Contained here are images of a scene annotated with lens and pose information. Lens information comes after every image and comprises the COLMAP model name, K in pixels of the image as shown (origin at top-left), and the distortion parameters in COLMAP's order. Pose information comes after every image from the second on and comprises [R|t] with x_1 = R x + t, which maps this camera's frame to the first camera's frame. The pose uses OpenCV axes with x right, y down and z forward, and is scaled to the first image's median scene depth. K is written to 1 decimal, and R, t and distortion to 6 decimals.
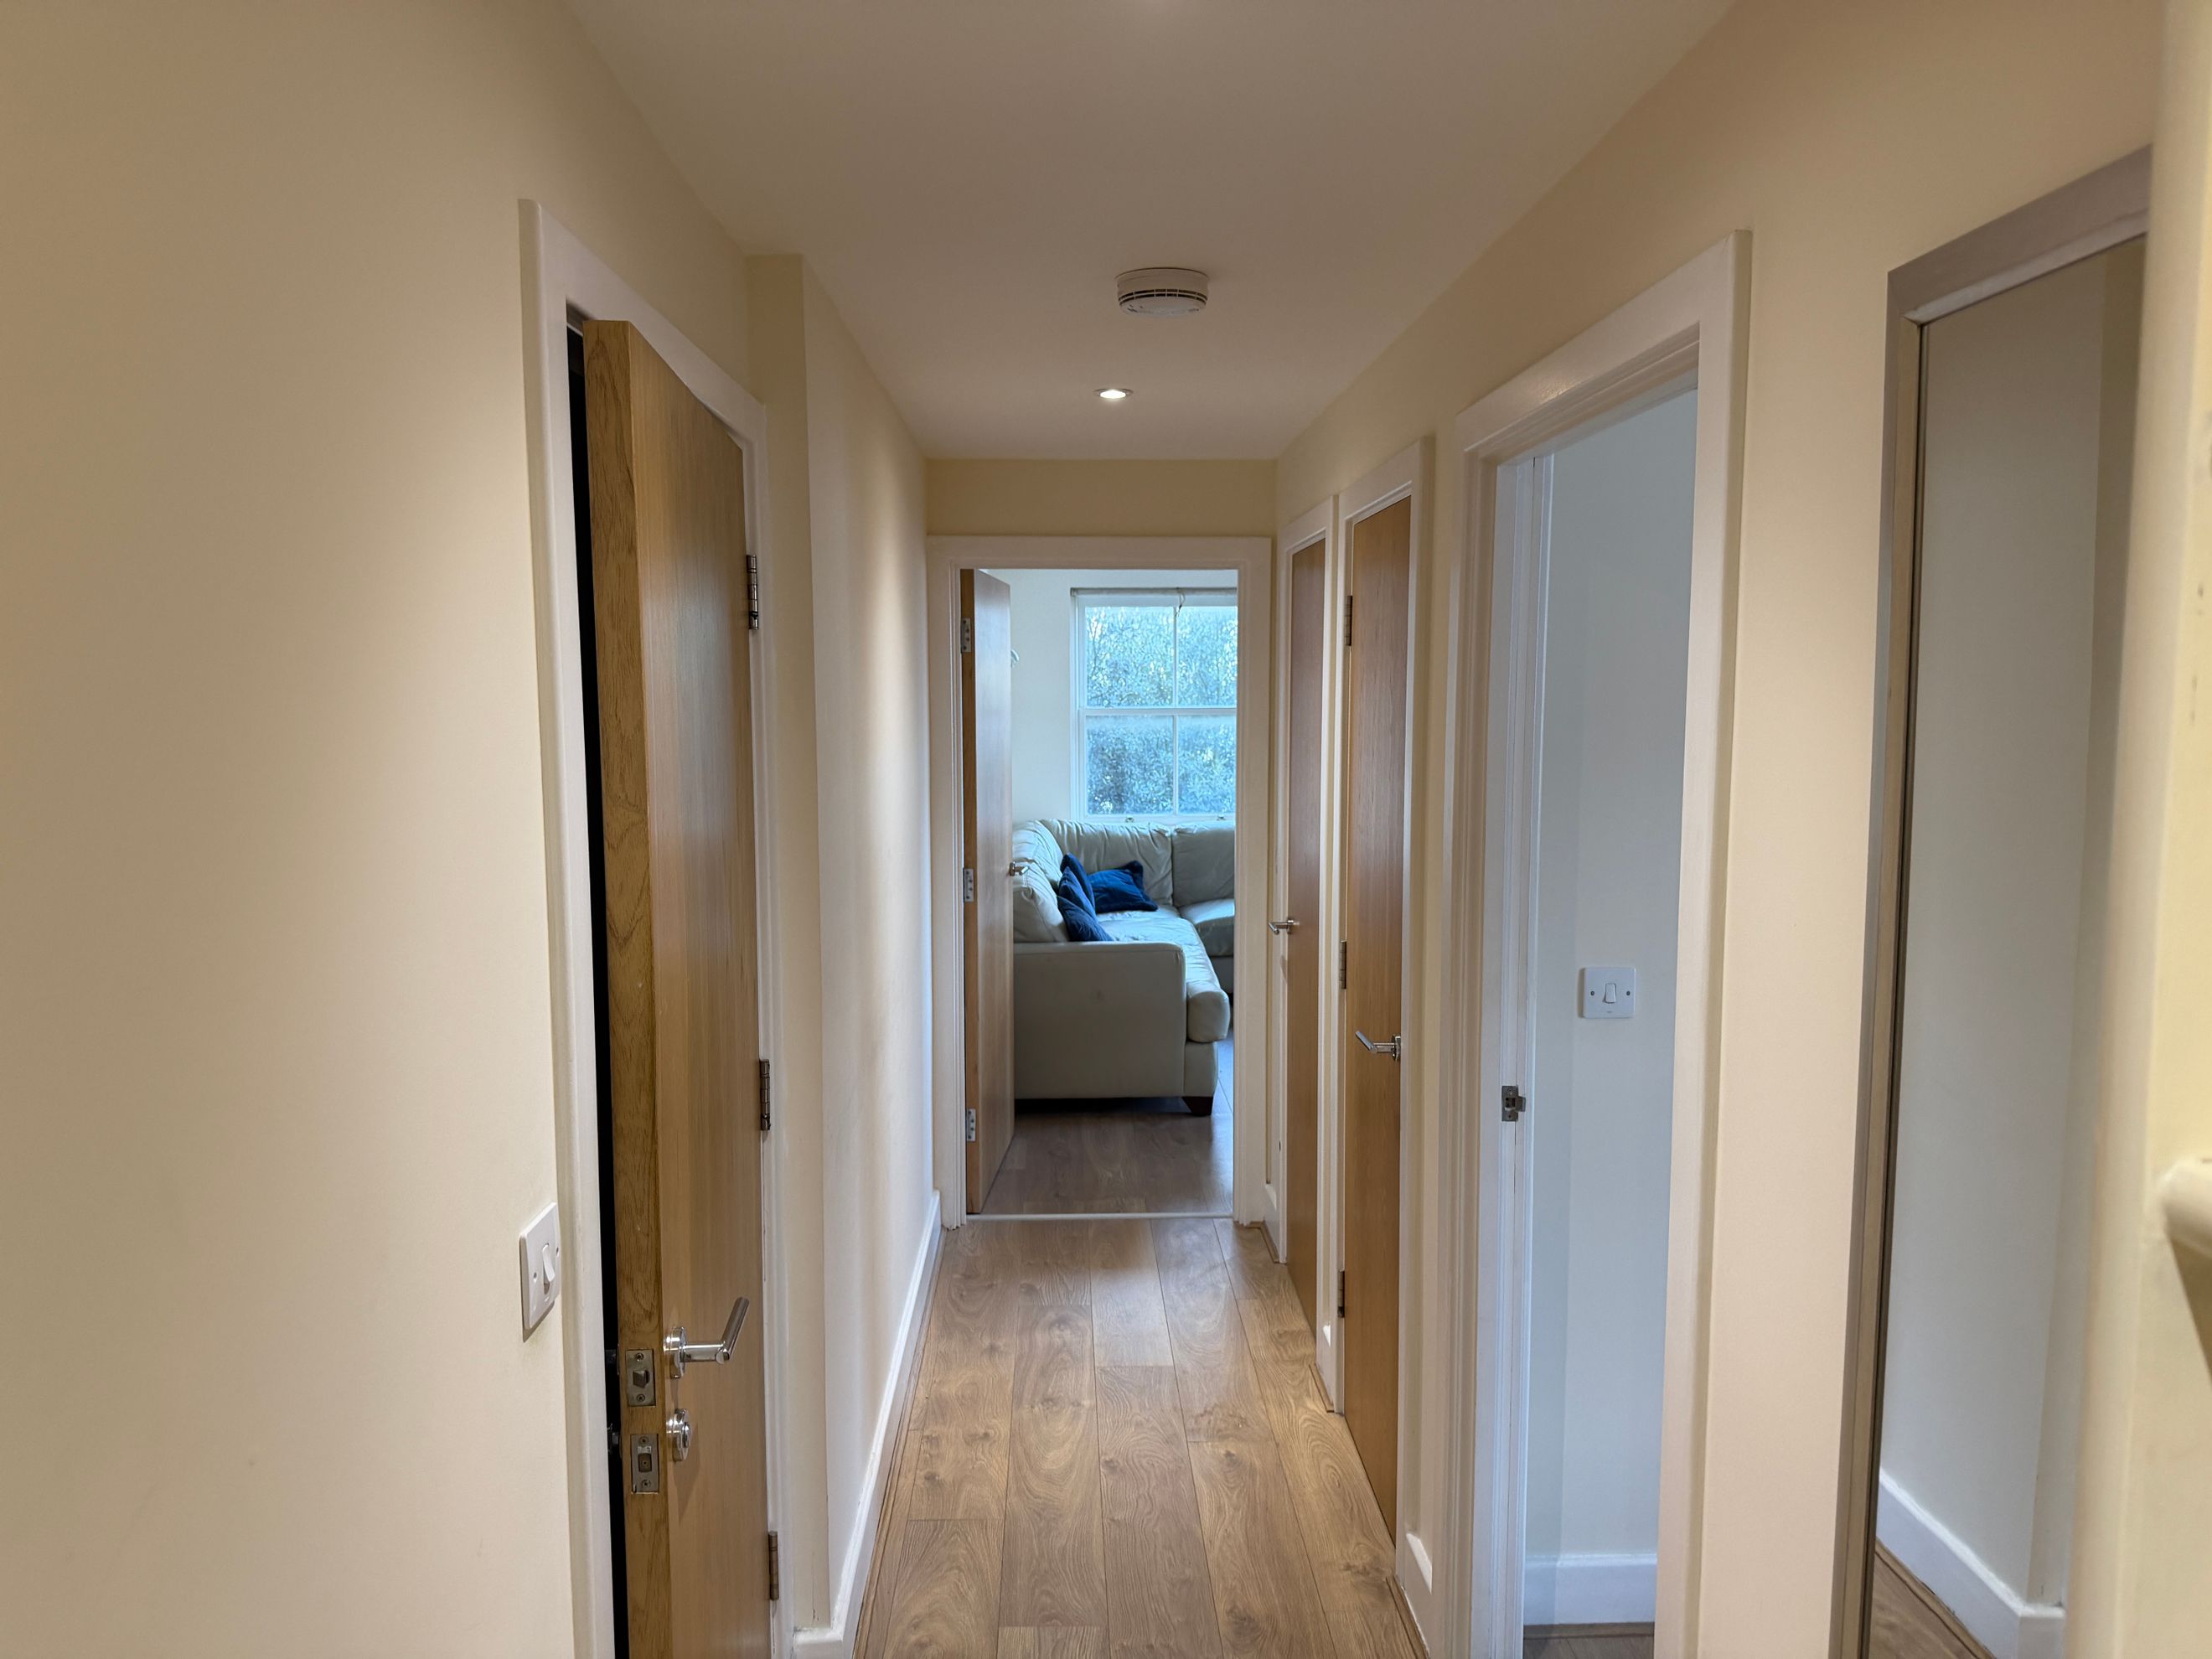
lens RADIAL K [[1571.1, 0, 1105.5], [0, 1571.1, 834.1], [0, 0, 1]] dist [0.045779, -0.041695]
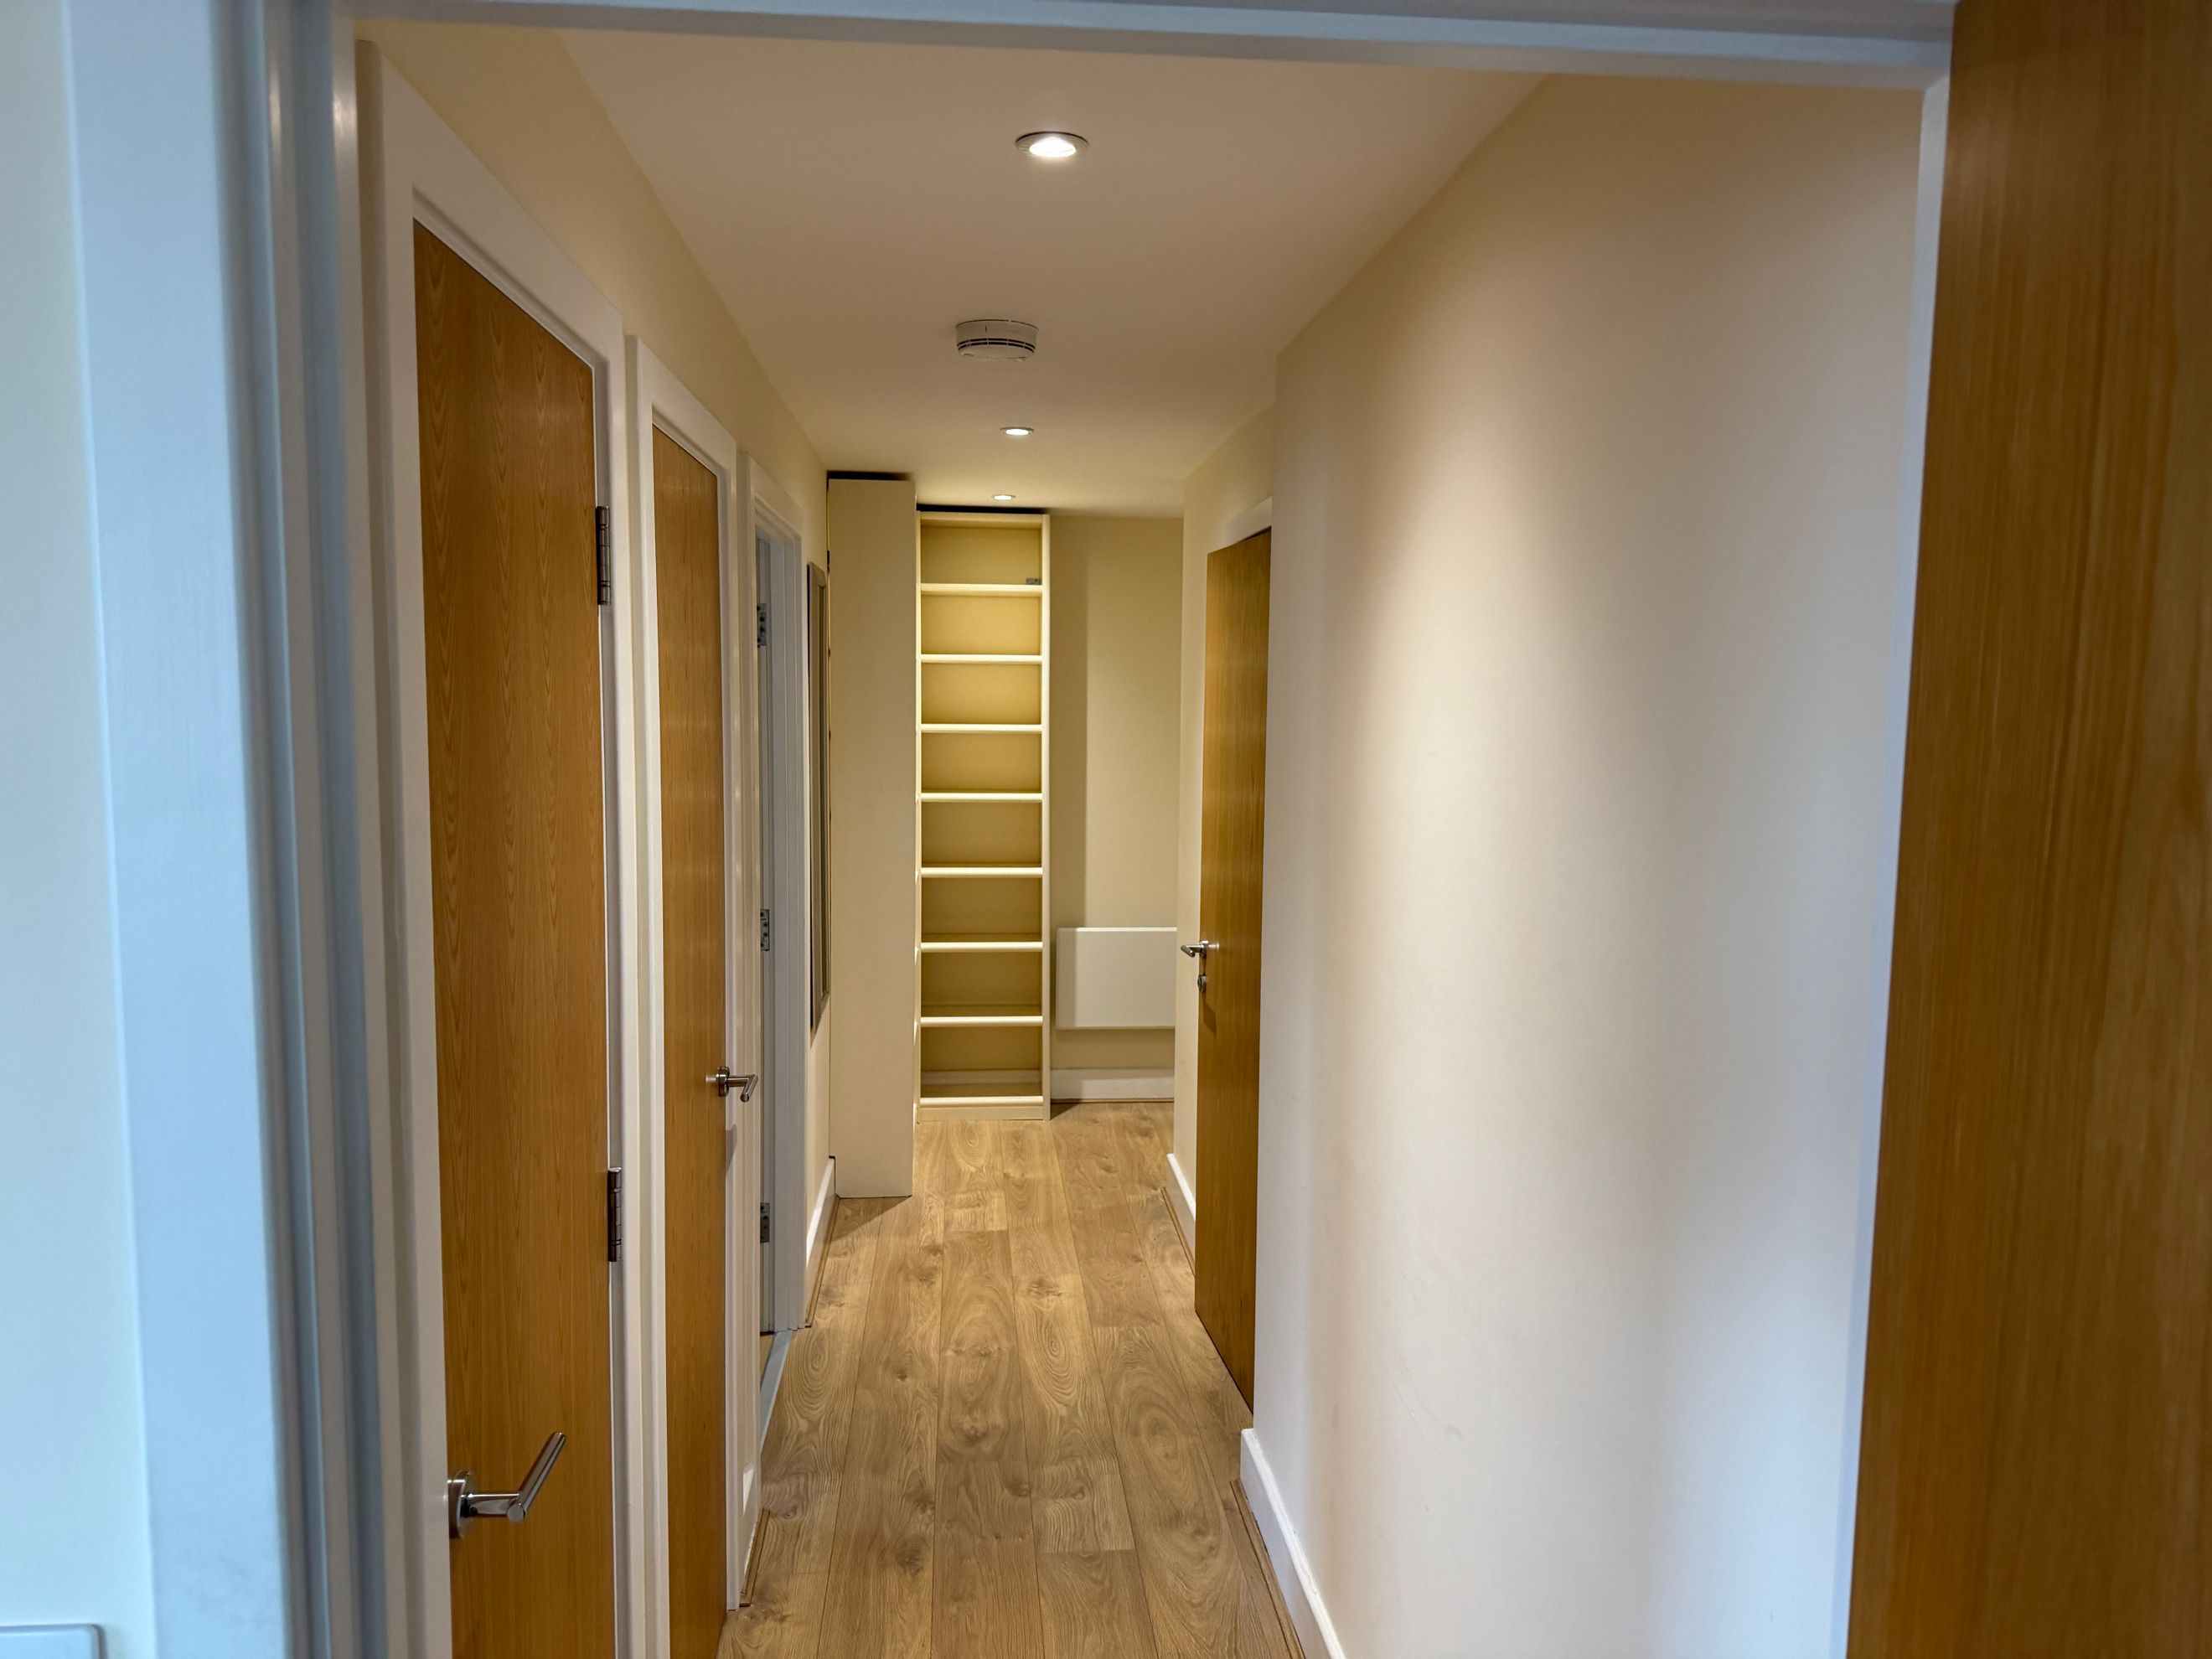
lens RADIAL K [[1571.1, 0, 1104.0], [0, 1571.1, 829.9], [0, 0, 1]] dist [0.045779, -0.041695]
pose [[-0.998083, -0.005273, -0.061662, 0.023806], [-0.017574, 0.979494, 0.200705, -0.196831], [0.059339, 0.201404, -0.977709, 1.903318]]
